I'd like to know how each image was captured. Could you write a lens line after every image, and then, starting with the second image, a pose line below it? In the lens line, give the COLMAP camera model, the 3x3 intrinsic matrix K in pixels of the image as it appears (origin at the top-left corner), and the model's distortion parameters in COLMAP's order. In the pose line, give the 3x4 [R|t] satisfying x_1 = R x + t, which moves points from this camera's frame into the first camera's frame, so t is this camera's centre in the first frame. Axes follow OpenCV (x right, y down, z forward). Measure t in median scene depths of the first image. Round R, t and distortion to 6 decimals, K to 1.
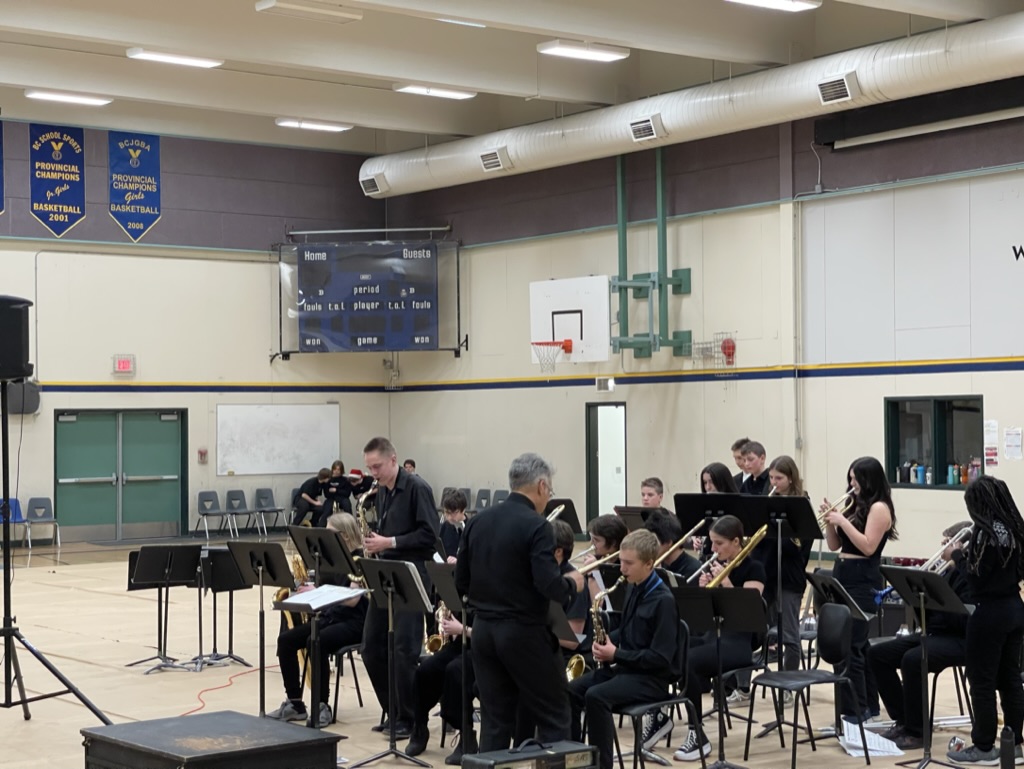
lens RADIAL K [[1891.5, 0, 511.5], [0, 1891.5, 364.5], [0, 0, 1]] dist [0.274500, -0.333312]
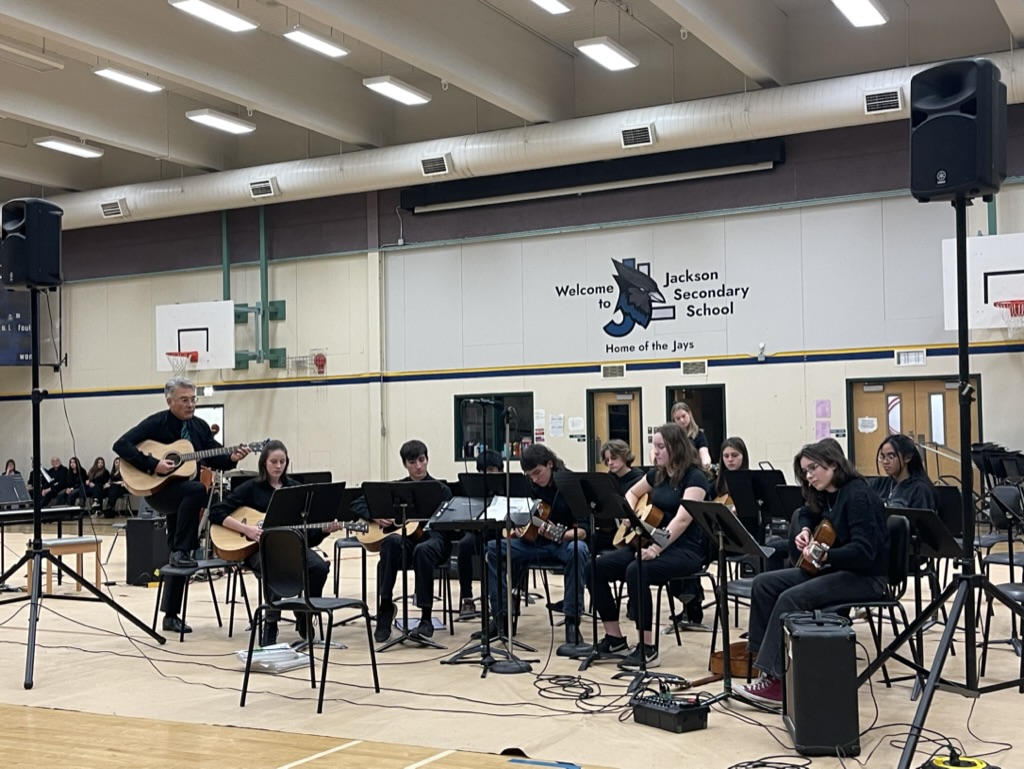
lens RADIAL K [[1293.9, 0, 512.0], [0, 1293.9, 384.5], [0, 0, 1]] dist [0.136181, -0.409706]
pose [[0.901971, 0.015074, 0.431533, -0.135450], [-0.003852, 0.999632, -0.026866, 0.027562], [-0.431779, 0.022570, 0.901697, 0.117089]]
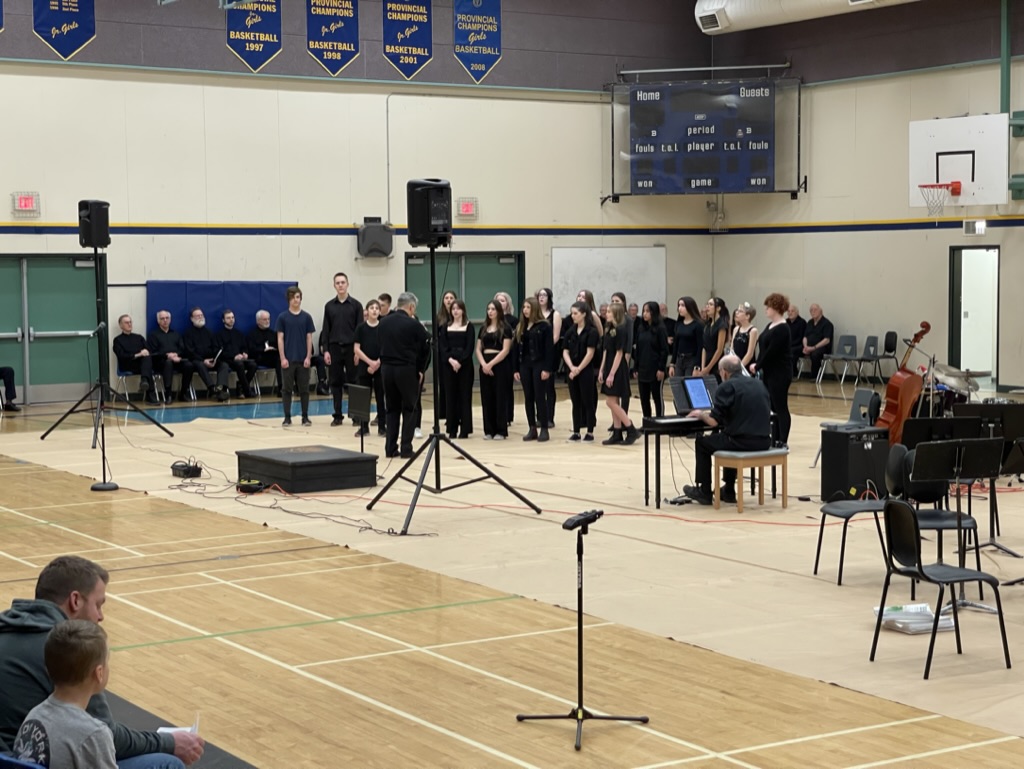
lens RADIAL K [[1891.5, 0, 511.5], [0, 1891.5, 364.5], [0, 0, 1]] dist [0.274500, -0.333312]
pose [[0.998193, 0.005326, -0.059857, -0.122189], [-0.000005, 0.996073, 0.088538, -0.006256], [0.060093, -0.088378, 0.994273, 0.002565]]
